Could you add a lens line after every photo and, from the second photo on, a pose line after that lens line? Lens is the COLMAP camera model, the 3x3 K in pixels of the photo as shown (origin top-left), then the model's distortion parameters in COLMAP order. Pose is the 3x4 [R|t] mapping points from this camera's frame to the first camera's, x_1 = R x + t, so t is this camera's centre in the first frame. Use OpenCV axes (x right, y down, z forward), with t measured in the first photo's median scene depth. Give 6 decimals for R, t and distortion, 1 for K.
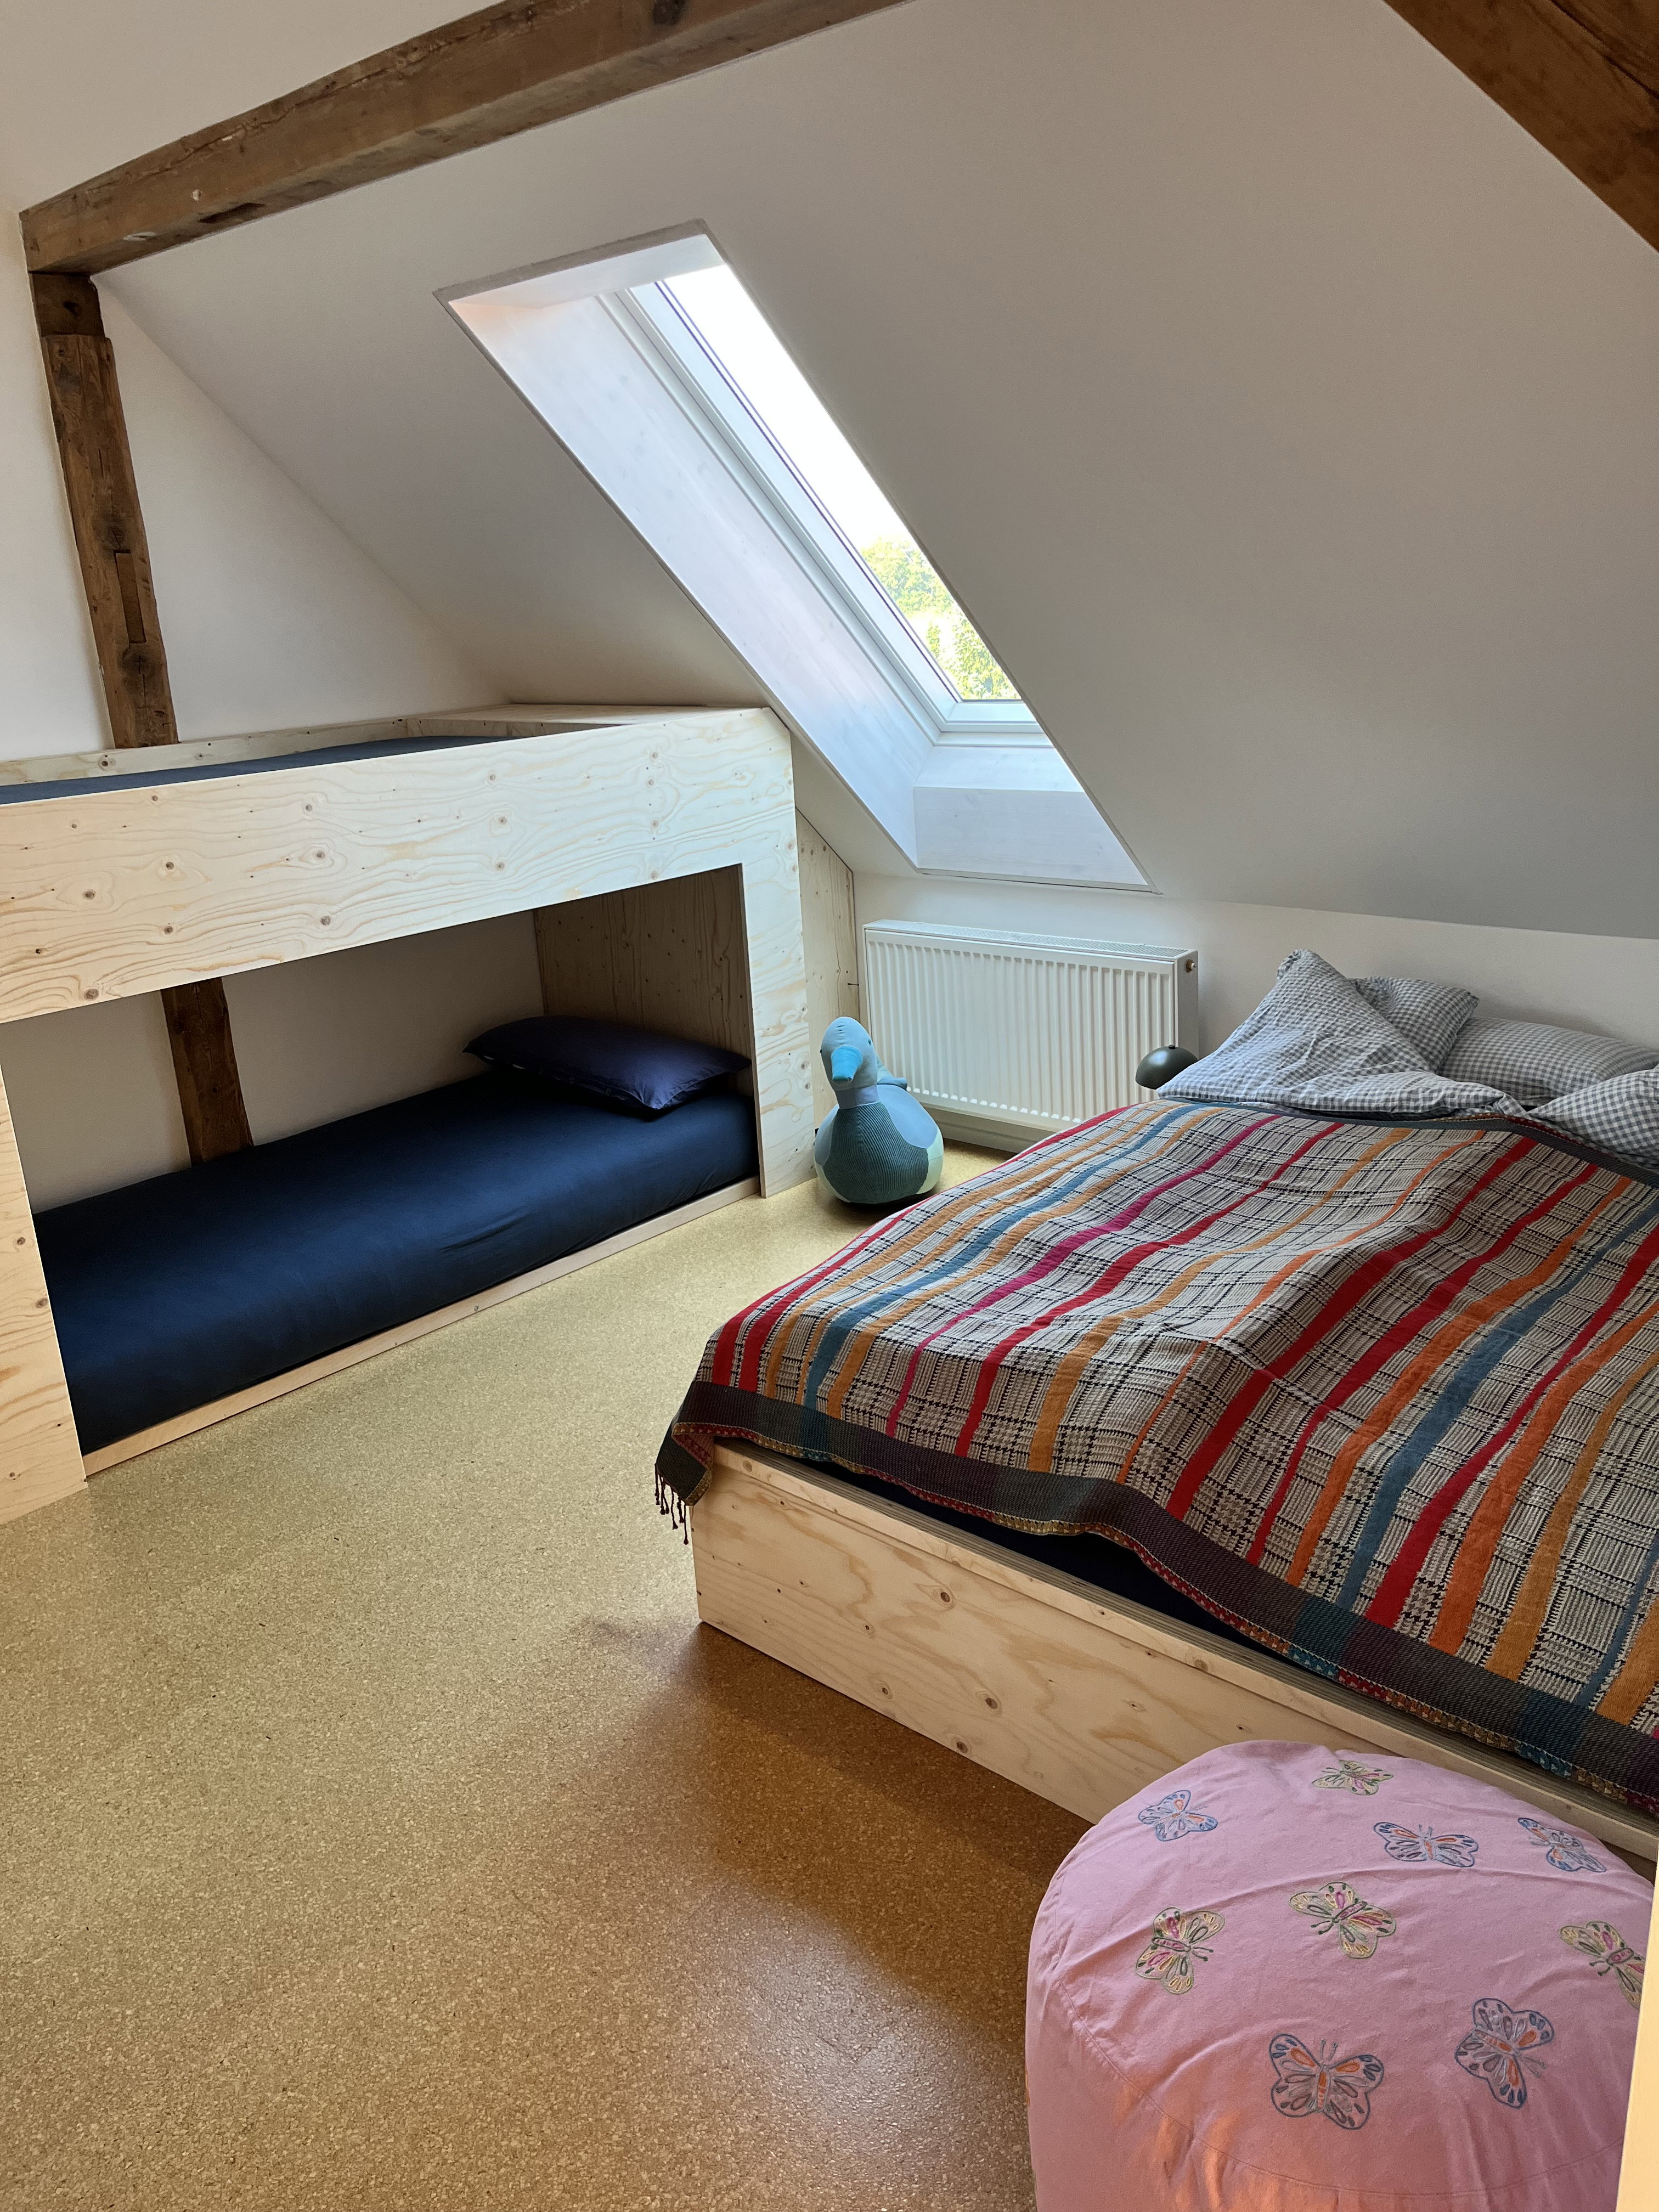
lens RADIAL K [[1675.7, 0, 829.5], [0, 1675.7, 1106.0], [0, 0, 1]] dist [0.005630, 0.264855]
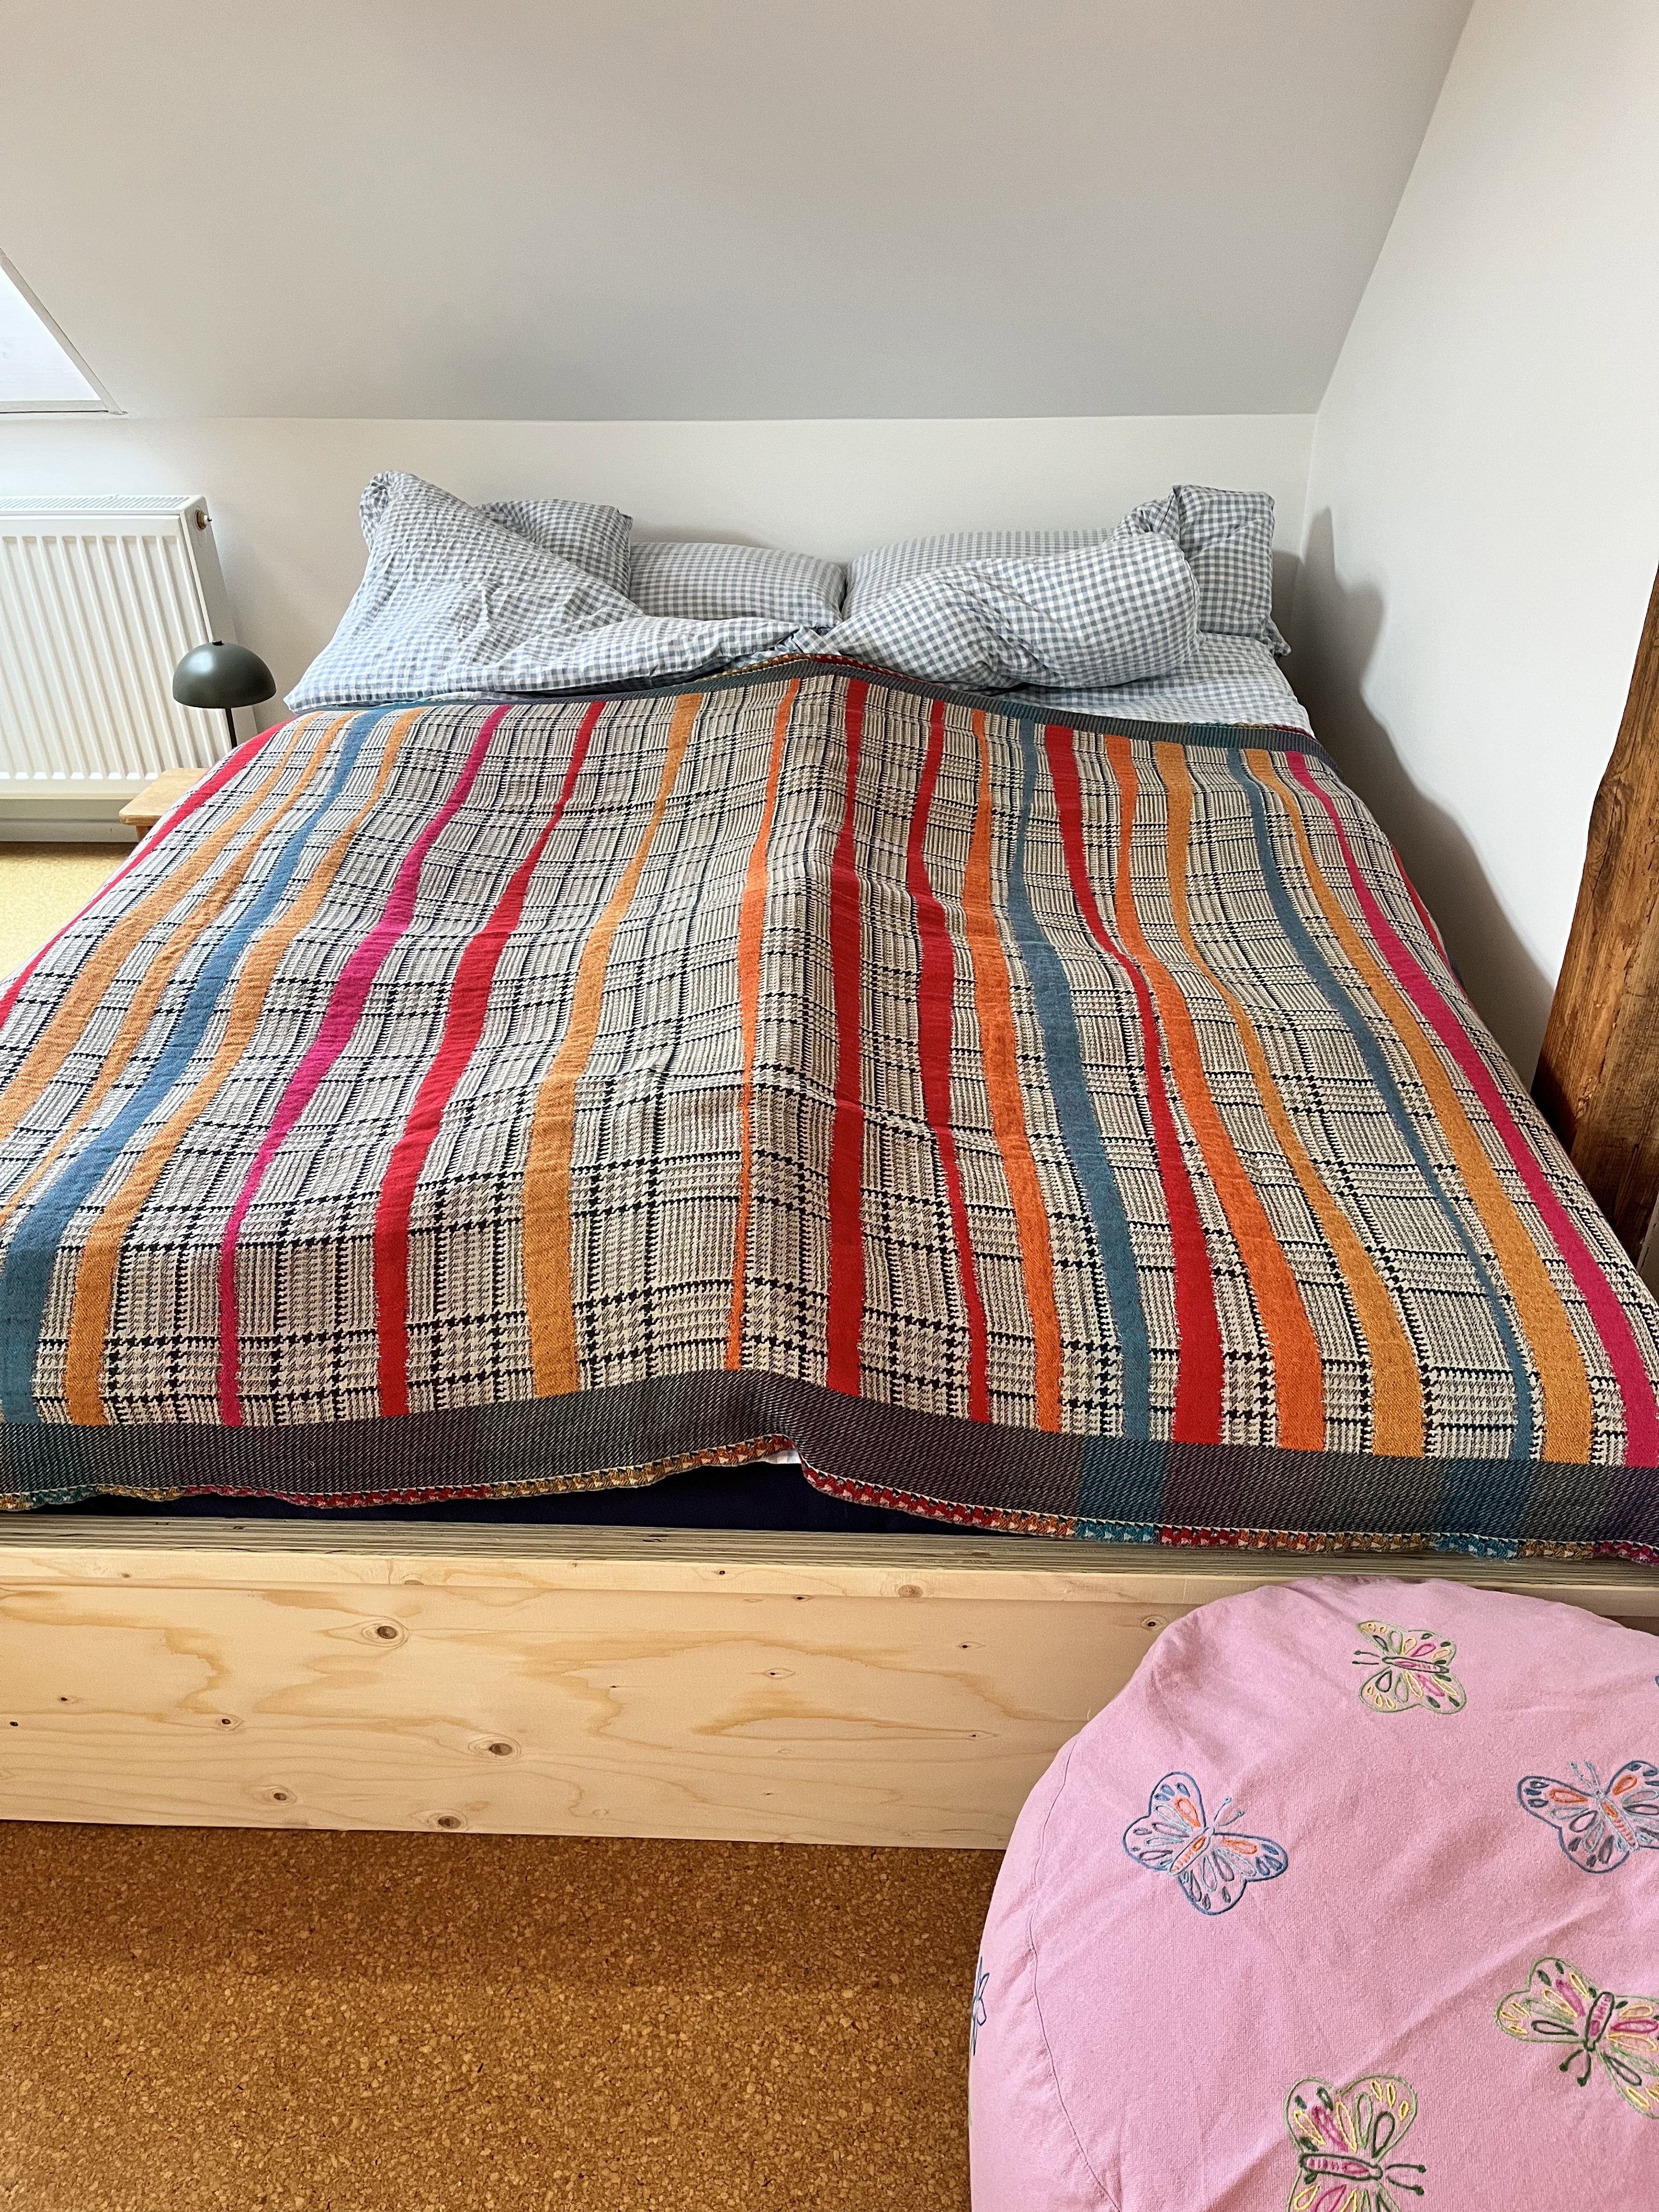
lens RADIAL K [[1656.7, 0, 829.5], [0, 1656.7, 1106.0], [0, 0, 1]] dist [0.030532, -0.005903]
pose [[0.770516, -0.294007, 0.565567, -0.076369], [0.157050, 0.947484, 0.278583, -0.009544], [-0.617771, -0.125830, 0.776225, 0.460318]]
